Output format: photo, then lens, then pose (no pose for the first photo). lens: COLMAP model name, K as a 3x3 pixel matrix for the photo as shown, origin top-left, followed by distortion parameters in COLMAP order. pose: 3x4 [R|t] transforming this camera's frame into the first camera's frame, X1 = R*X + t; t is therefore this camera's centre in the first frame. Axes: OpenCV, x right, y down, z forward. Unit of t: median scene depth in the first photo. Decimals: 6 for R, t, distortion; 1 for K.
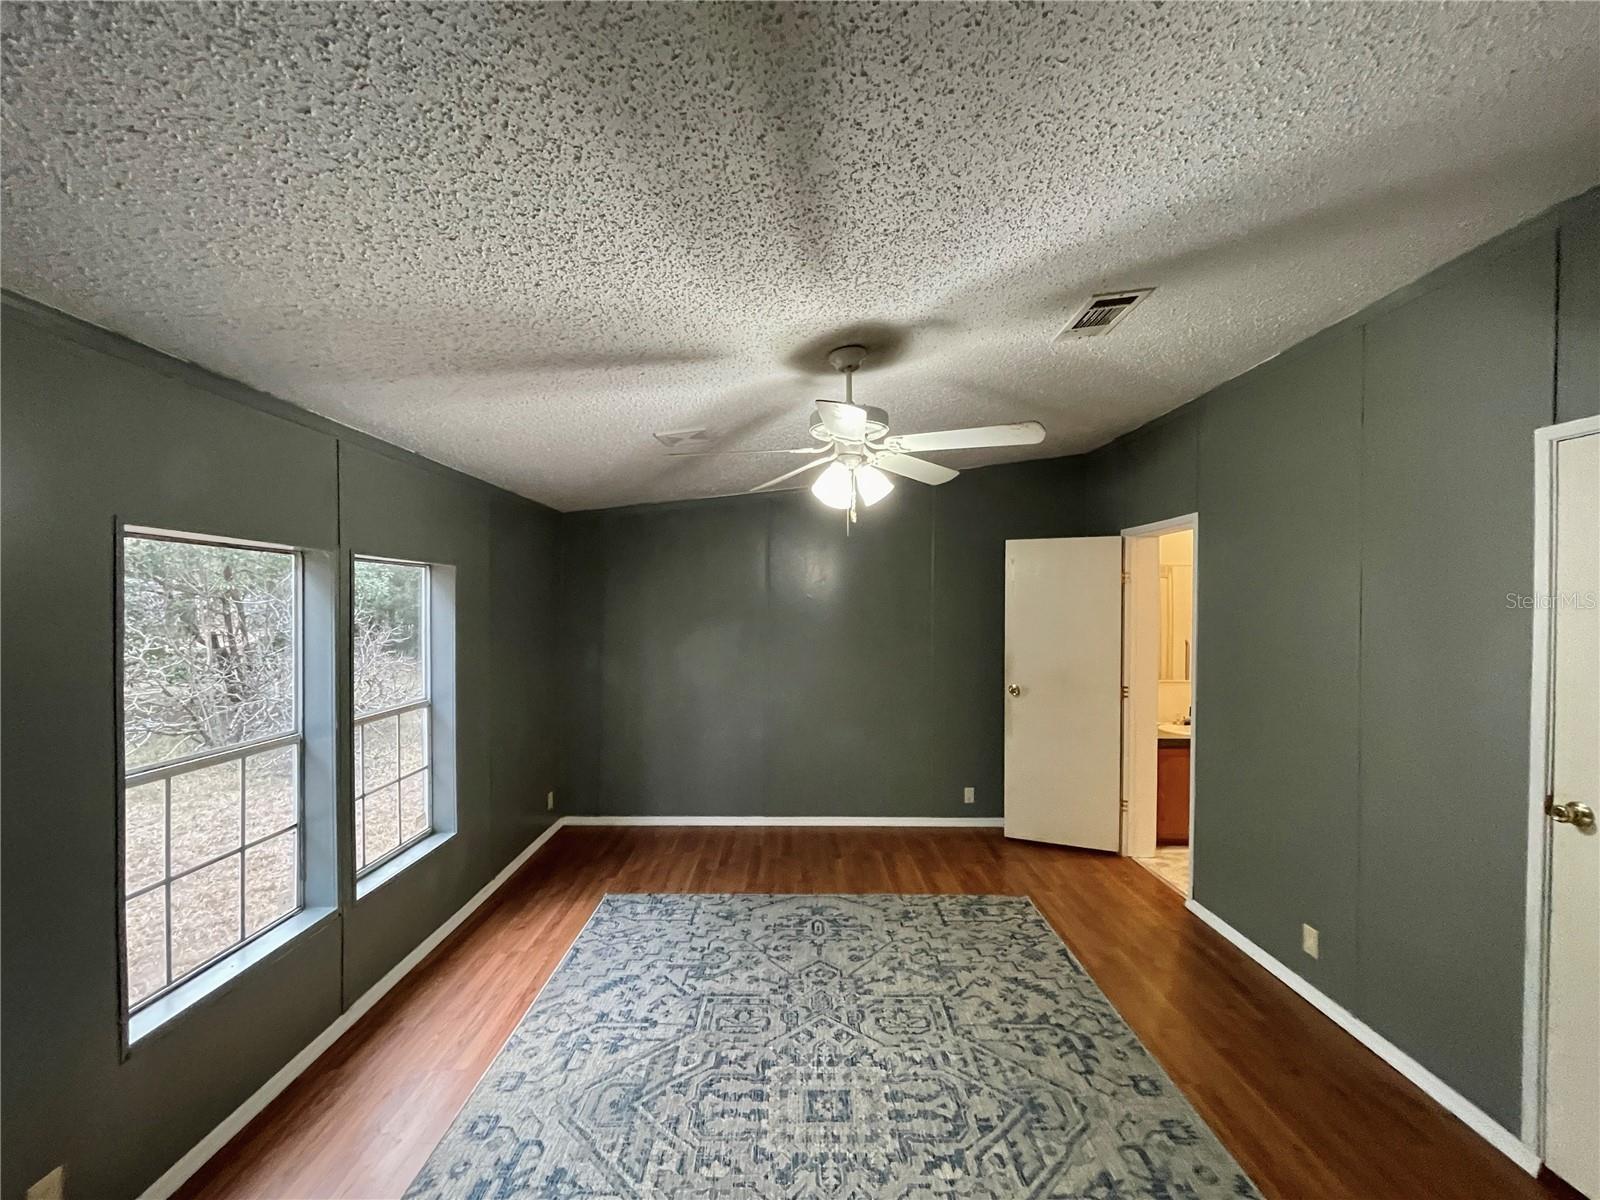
lens RADIAL K [[649.7, 0, 812.1], [0, 649.7, 605.0], [0, 0, 1]] dist [-0.004724, 0.000161]
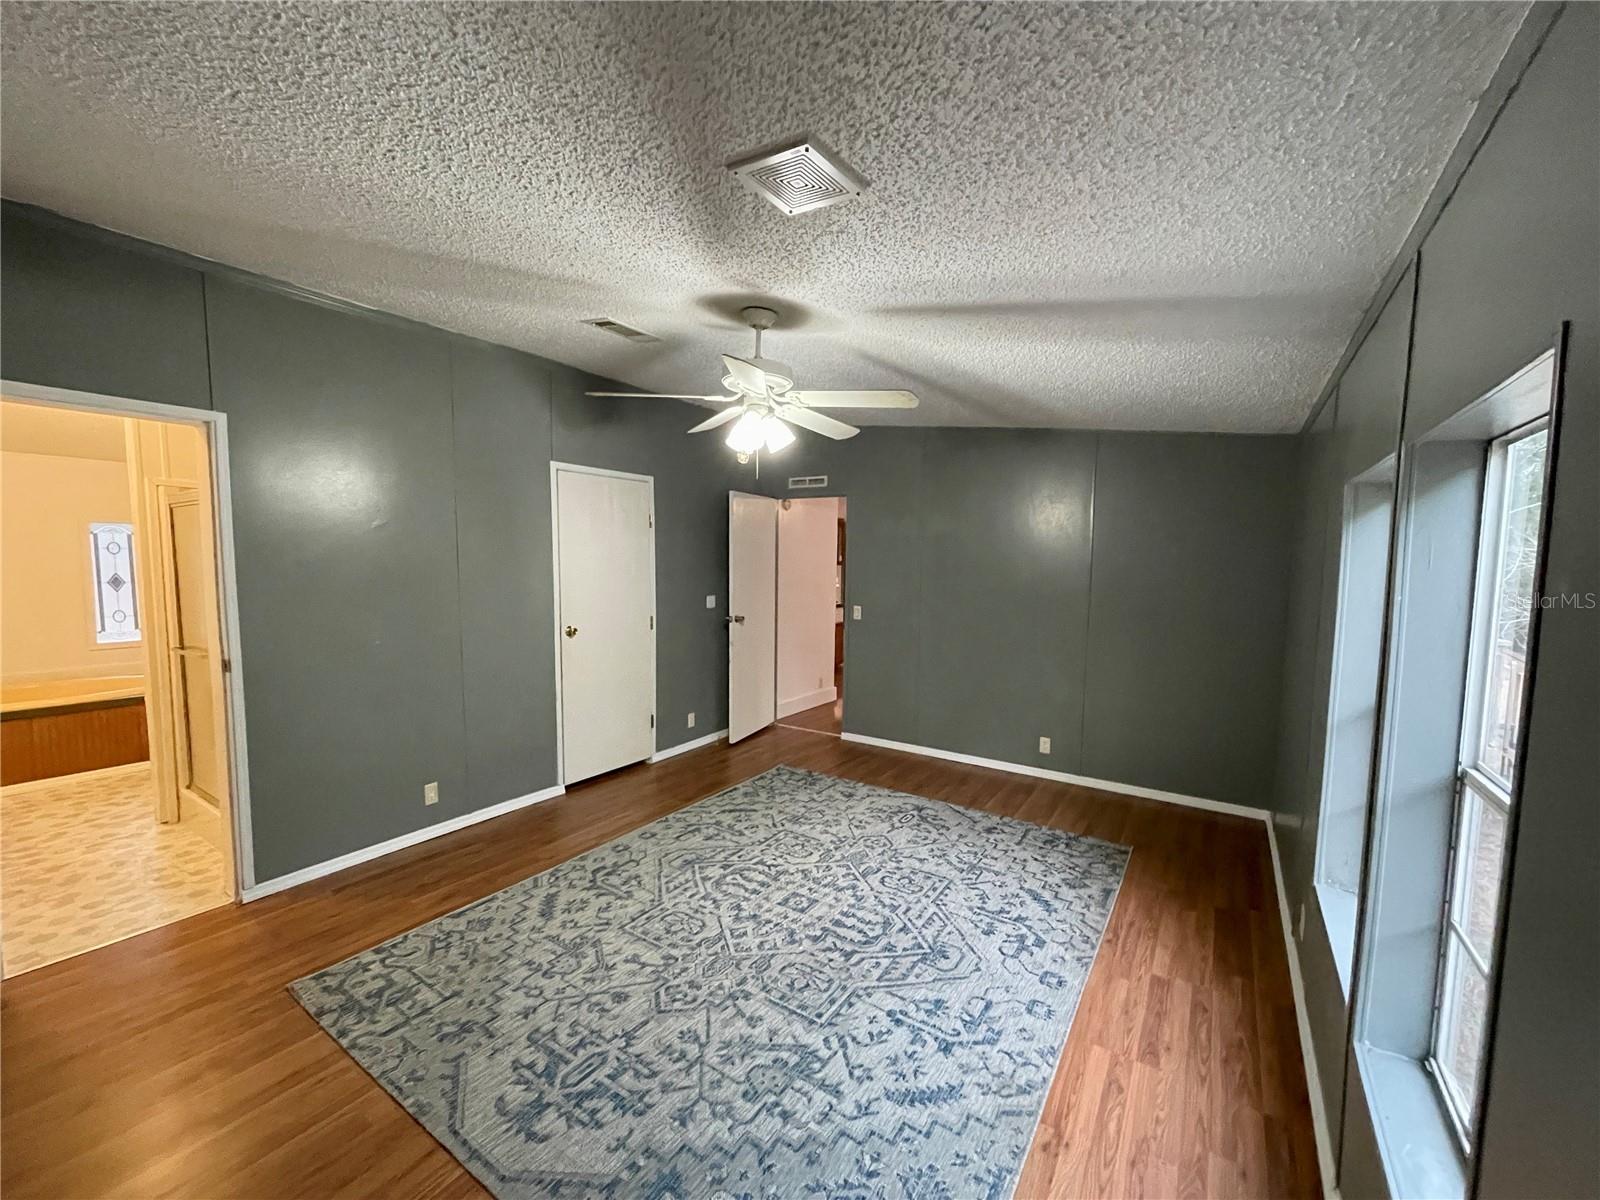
lens RADIAL K [[649.7, 0, 801.7], [0, 649.7, 611.5], [0, 0, 1]] dist [-0.004724, 0.000161]
pose [[-0.826270, -0.060905, 0.559972, -0.596196], [-0.018039, 0.996488, 0.081765, 0.032574], [-0.562985, 0.057459, -0.824467, 1.742054]]
